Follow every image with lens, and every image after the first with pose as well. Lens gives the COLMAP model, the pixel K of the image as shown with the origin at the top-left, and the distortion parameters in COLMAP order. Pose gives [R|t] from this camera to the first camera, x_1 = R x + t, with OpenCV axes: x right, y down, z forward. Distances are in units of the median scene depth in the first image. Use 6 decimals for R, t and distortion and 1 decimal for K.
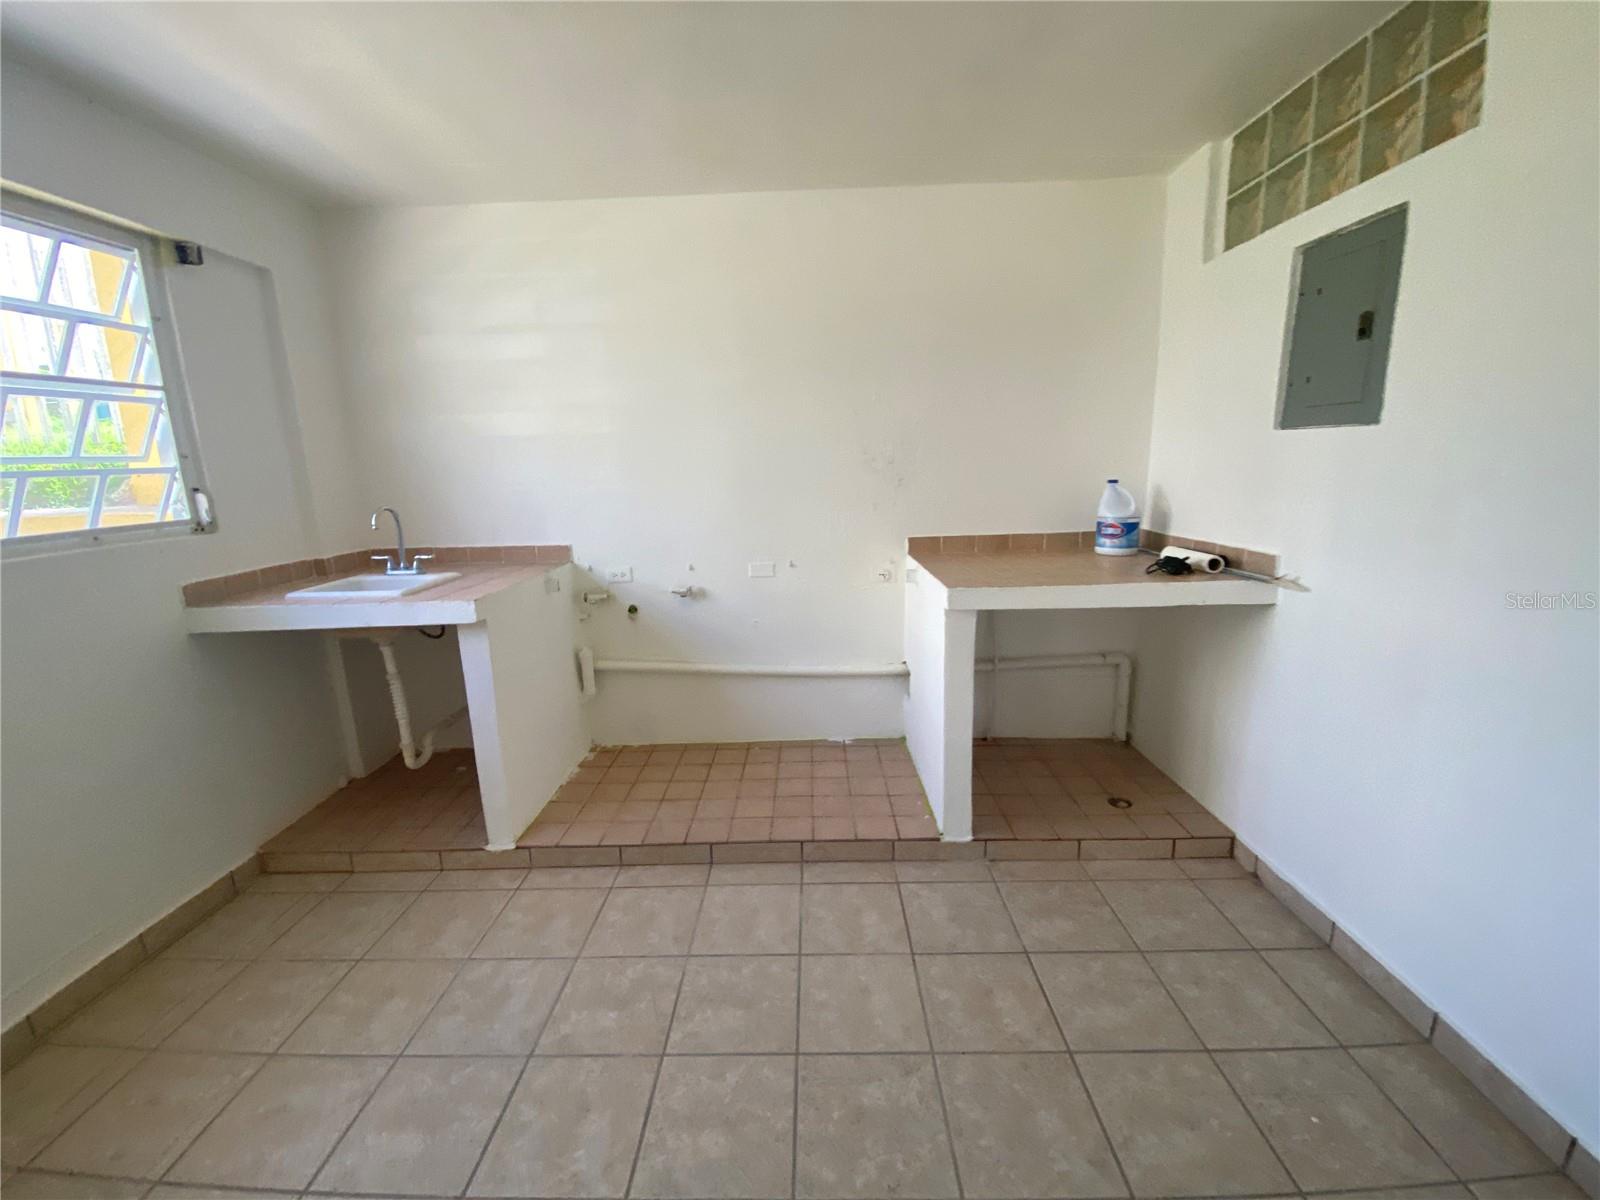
lens RADIAL K [[641.9, 0, 804.5], [0, 641.9, 598.7], [0, 0, 1]] dist [0.034076, -0.028982]
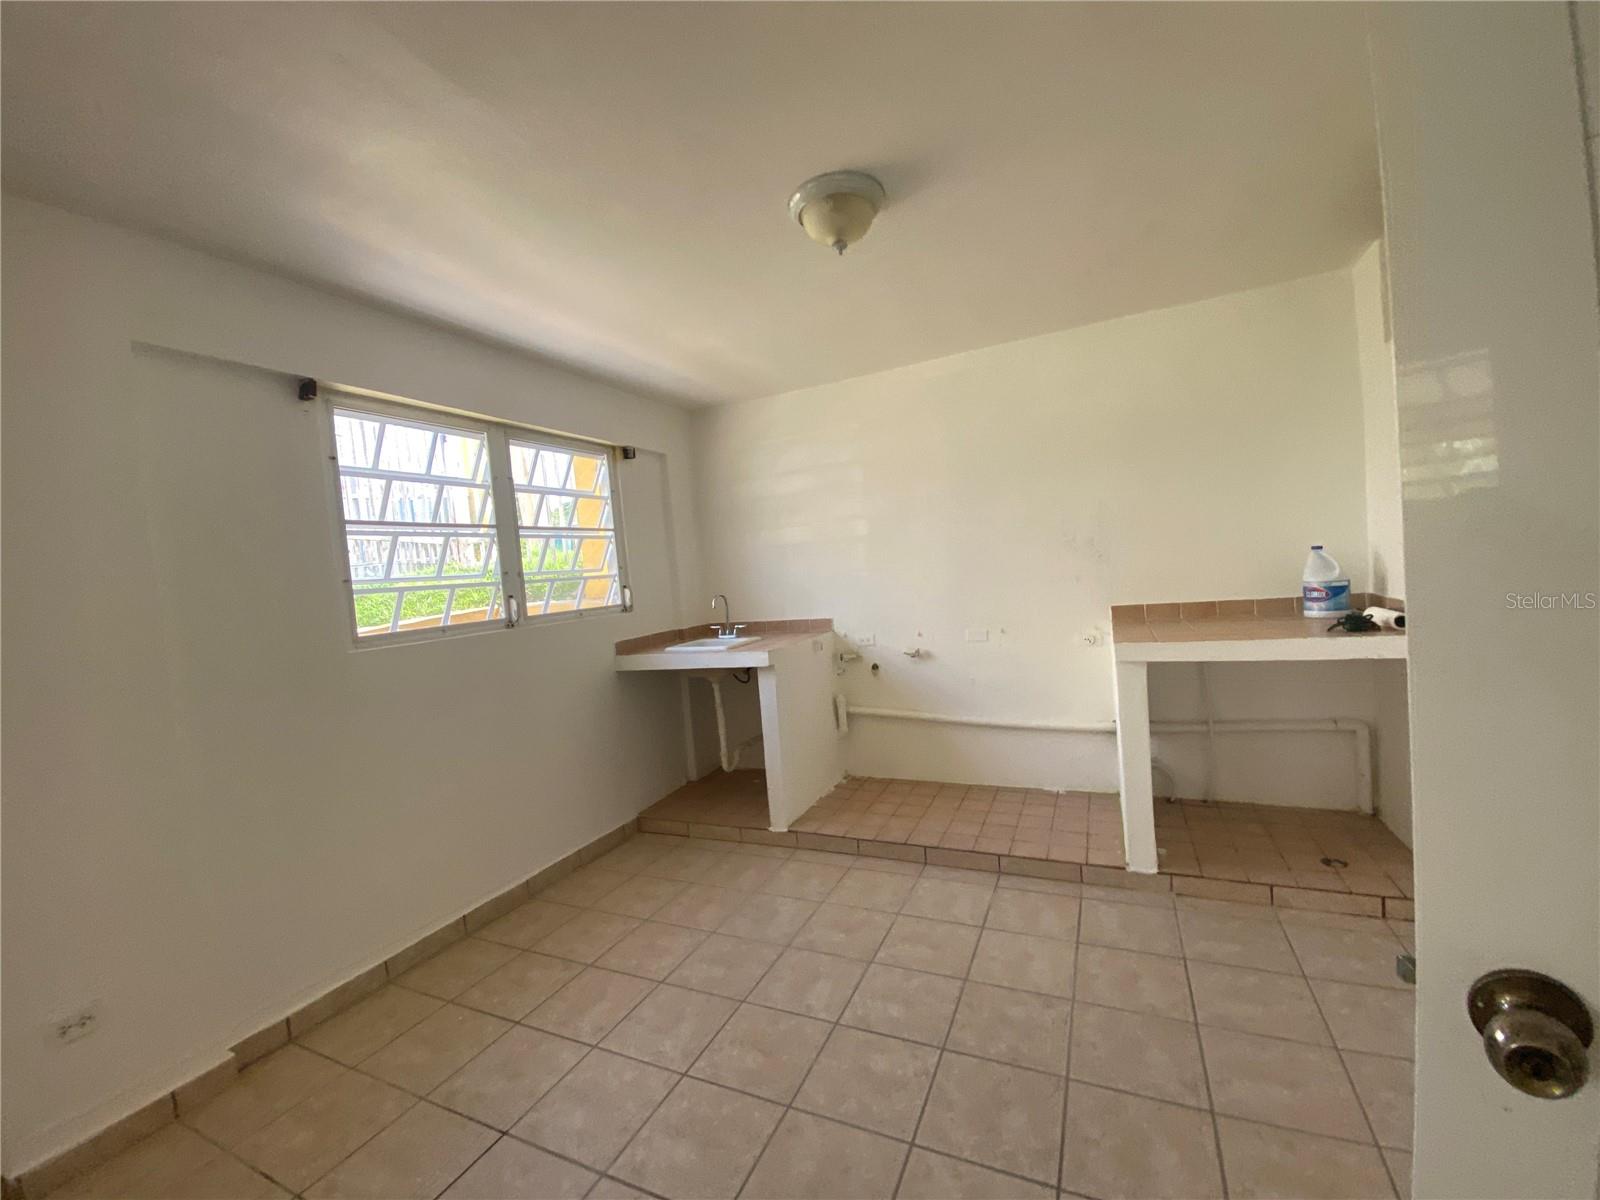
lens RADIAL K [[641.9, 0, 804.5], [0, 641.9, 598.7], [0, 0, 1]] dist [0.034076, -0.028982]
pose [[0.910164, -0.029751, -0.413179, 0.175094], [-0.028715, 0.990487, -0.134574, 0.071801], [0.413253, 0.134348, 0.900651, -0.304356]]
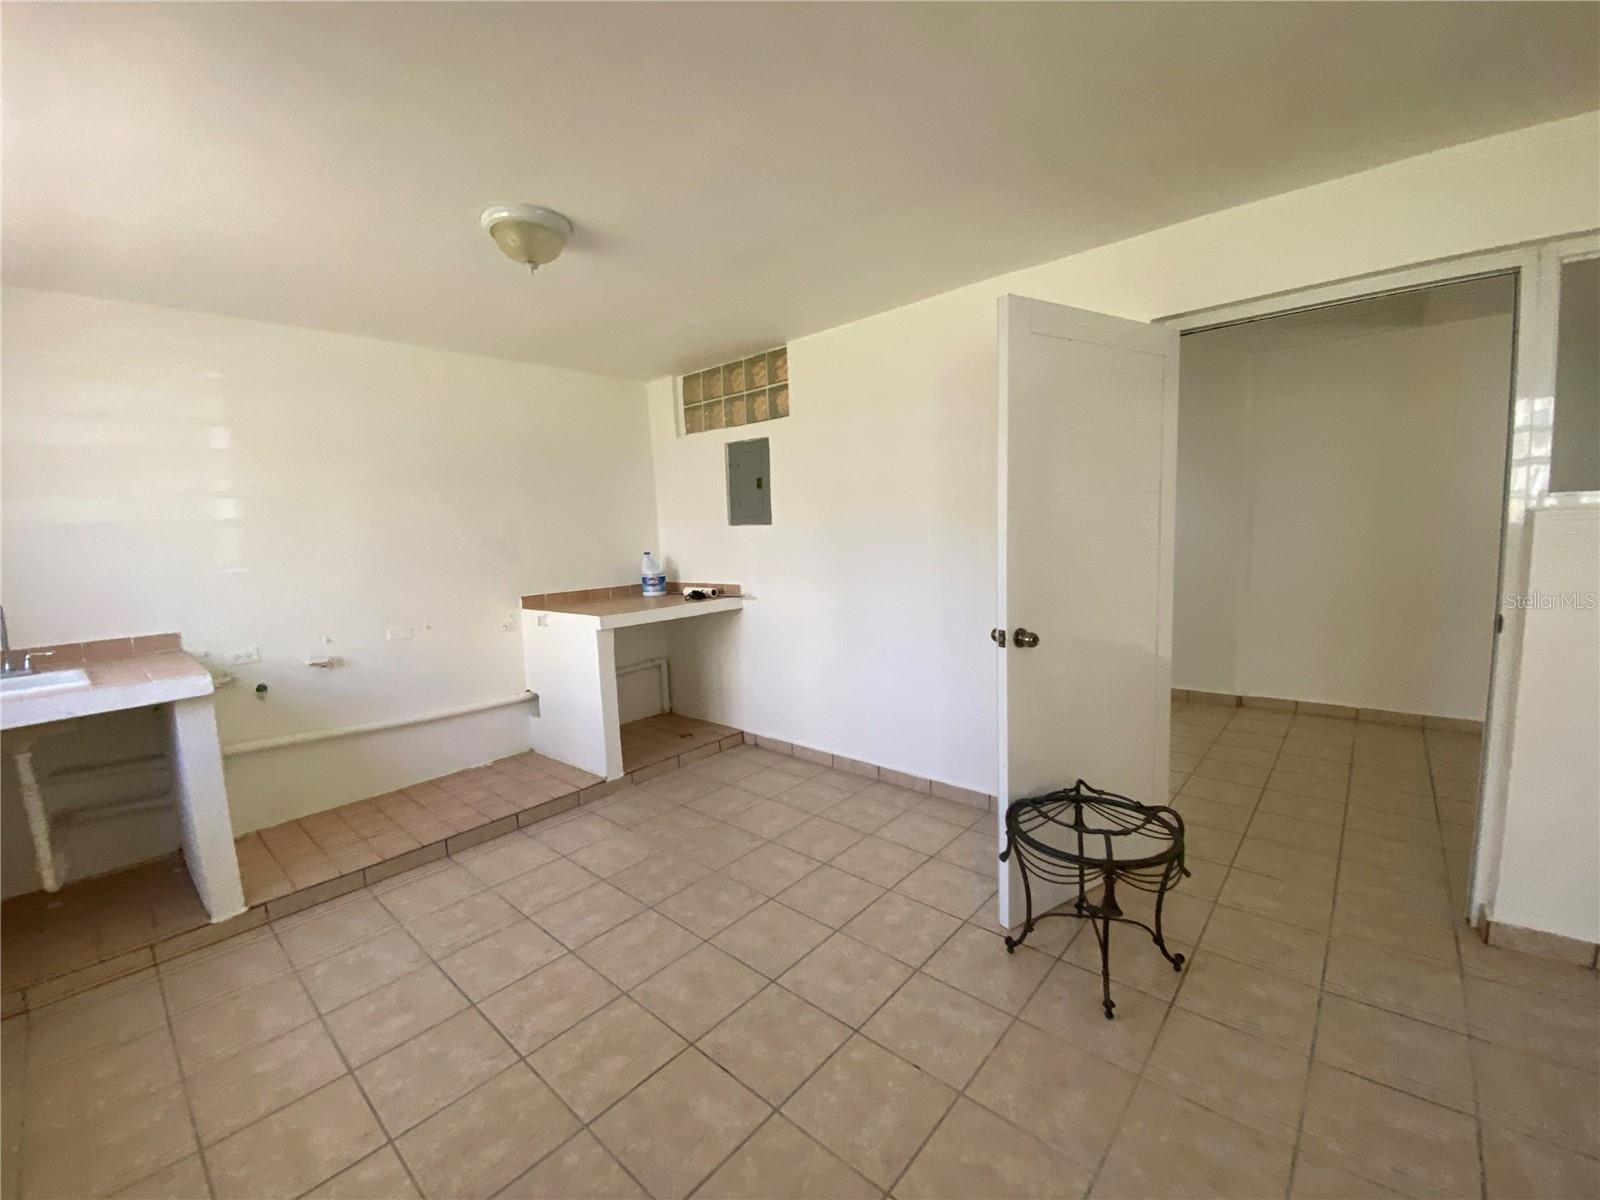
lens RADIAL K [[647.3, 0, 804.6], [0, 647.3, 598.5], [0, 0, 1]] dist [0.026509, -0.022093]
pose [[0.646677, -0.078813, 0.758681, -0.613676], [0.171925, 0.984113, -0.044312, 0.089015], [-0.743135, 0.159091, 0.649954, -0.427254]]
